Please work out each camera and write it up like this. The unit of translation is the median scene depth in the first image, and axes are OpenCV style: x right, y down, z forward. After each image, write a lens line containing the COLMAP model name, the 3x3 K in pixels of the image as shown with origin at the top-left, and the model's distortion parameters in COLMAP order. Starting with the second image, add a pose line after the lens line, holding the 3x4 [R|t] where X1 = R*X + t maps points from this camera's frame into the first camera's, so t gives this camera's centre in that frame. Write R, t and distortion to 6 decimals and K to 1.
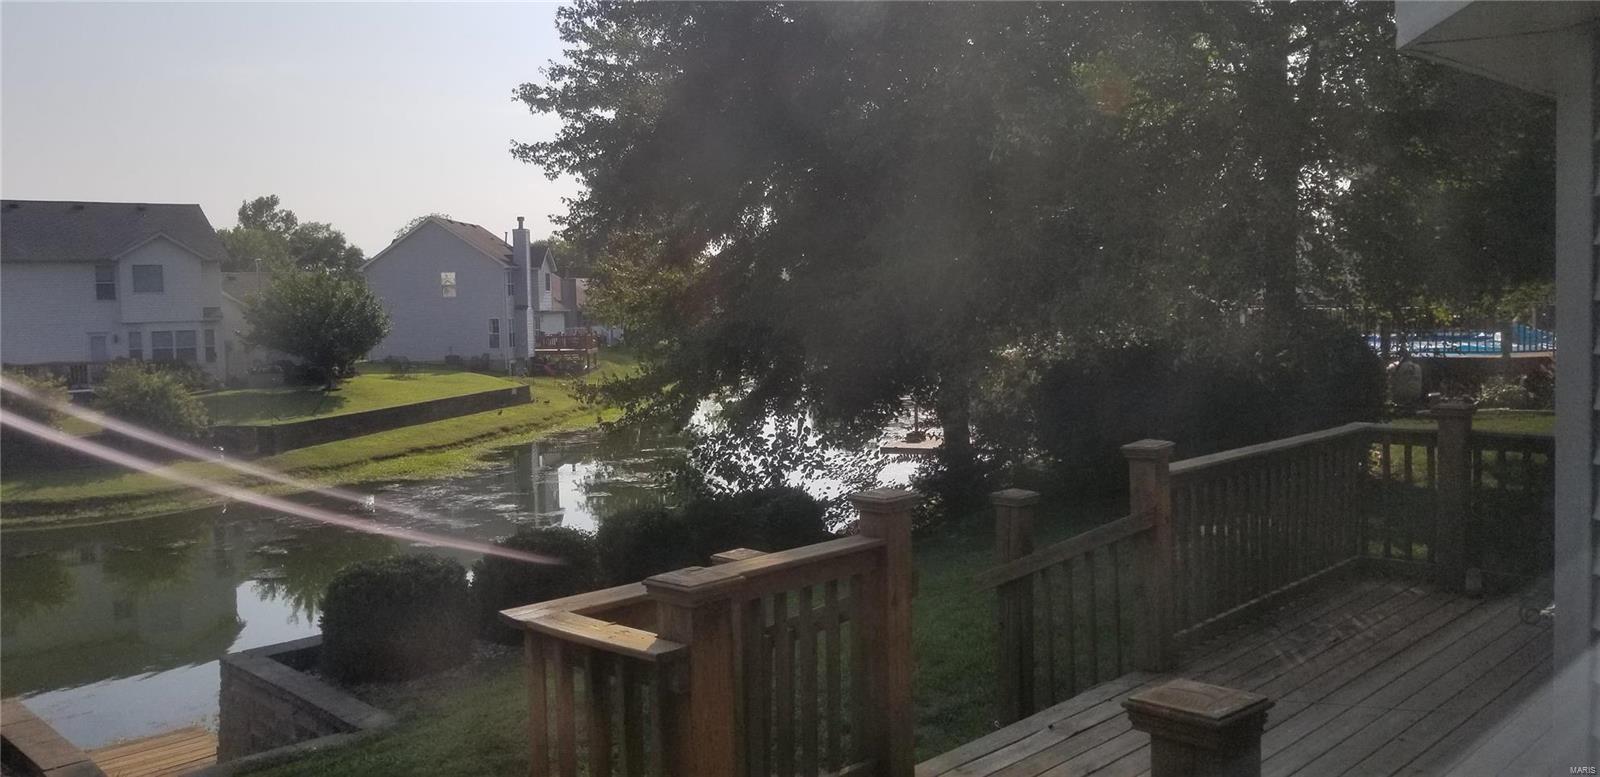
lens RADIAL K [[1253.1, 0, 784.5], [0, 1253.1, 377.3], [0, 0, 1]] dist [0.007718, -0.031616]
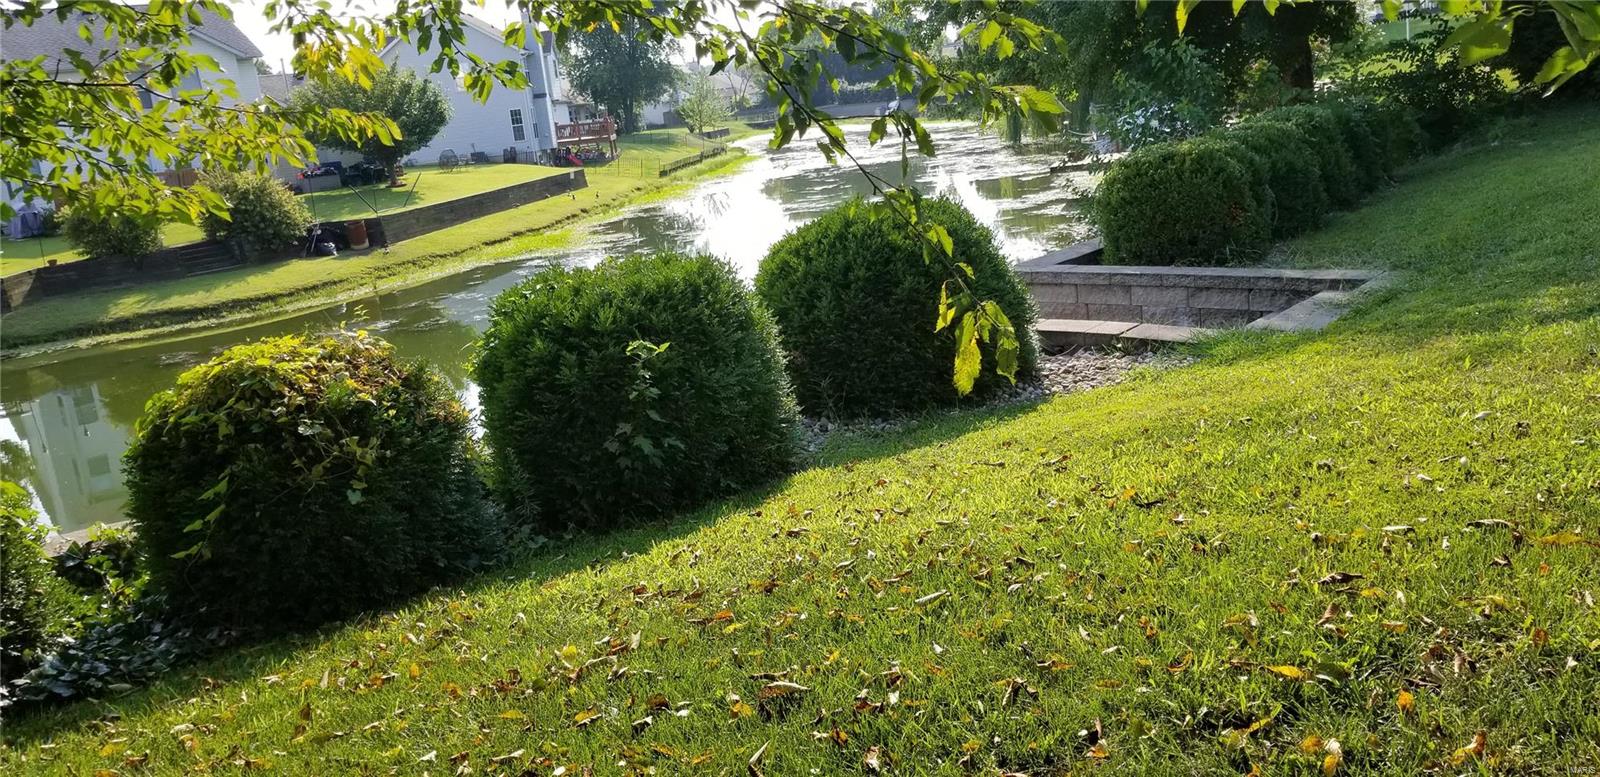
lens RADIAL K [[1253.1, 0, 795.6], [0, 1253.1, 371.7], [0, 0, 1]] dist [0.007718, -0.031616]
pose [[0.992992, -0.105276, 0.053704, -0.122098], [0.095777, 0.983072, 0.156193, 0.027199], [-0.069238, -0.149955, 0.986266, 0.026313]]
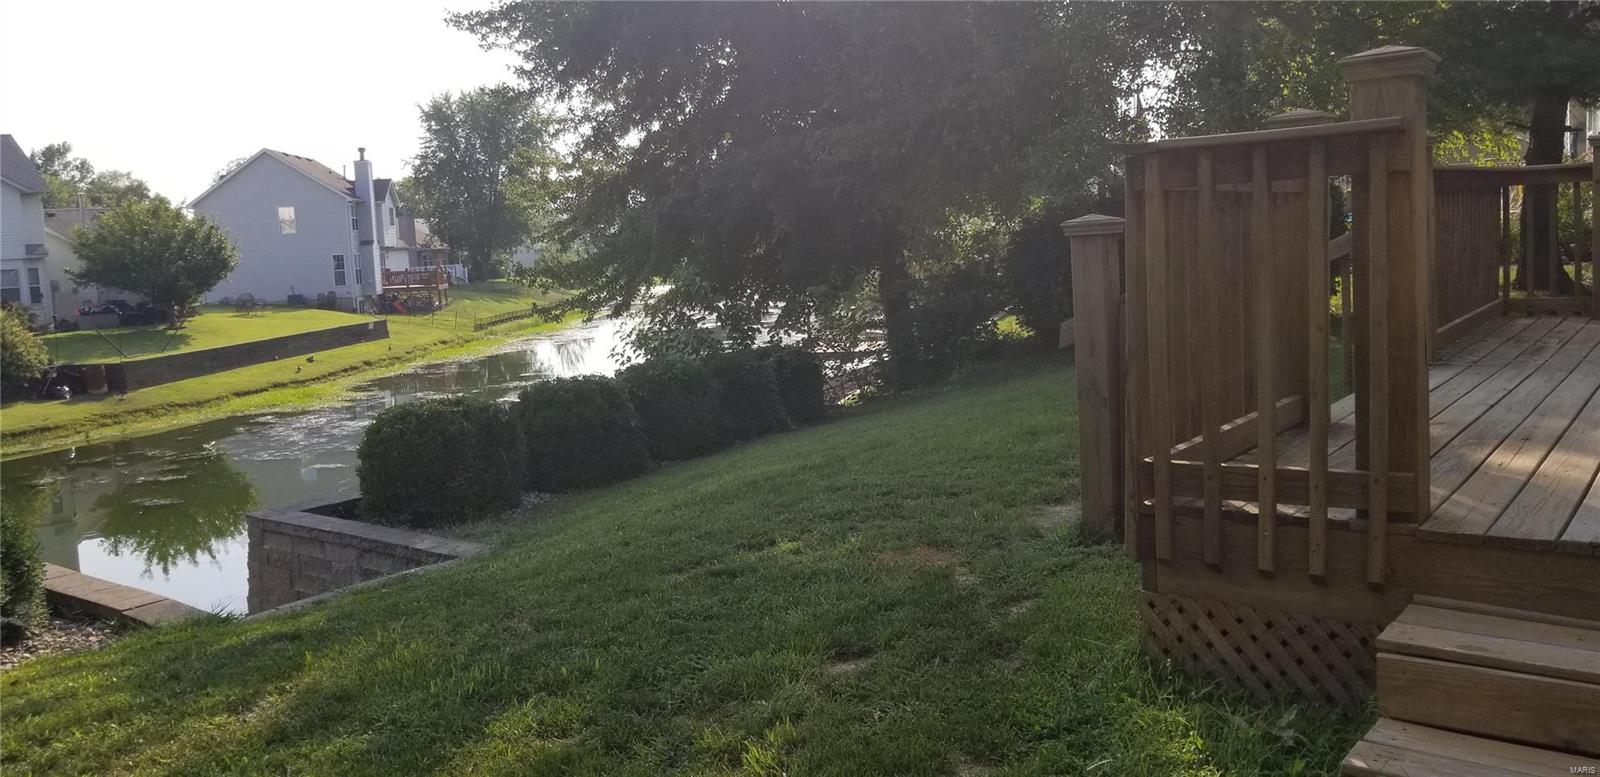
lens RADIAL K [[1253.1, 0, 790.5], [0, 1253.1, 346.5], [0, 0, 1]] dist [0.007718, -0.031616]
pose [[0.989477, -0.041216, 0.138695, -0.035102], [0.038370, 0.998996, 0.023128, 0.018453], [-0.139509, -0.017562, 0.990065, 0.009264]]
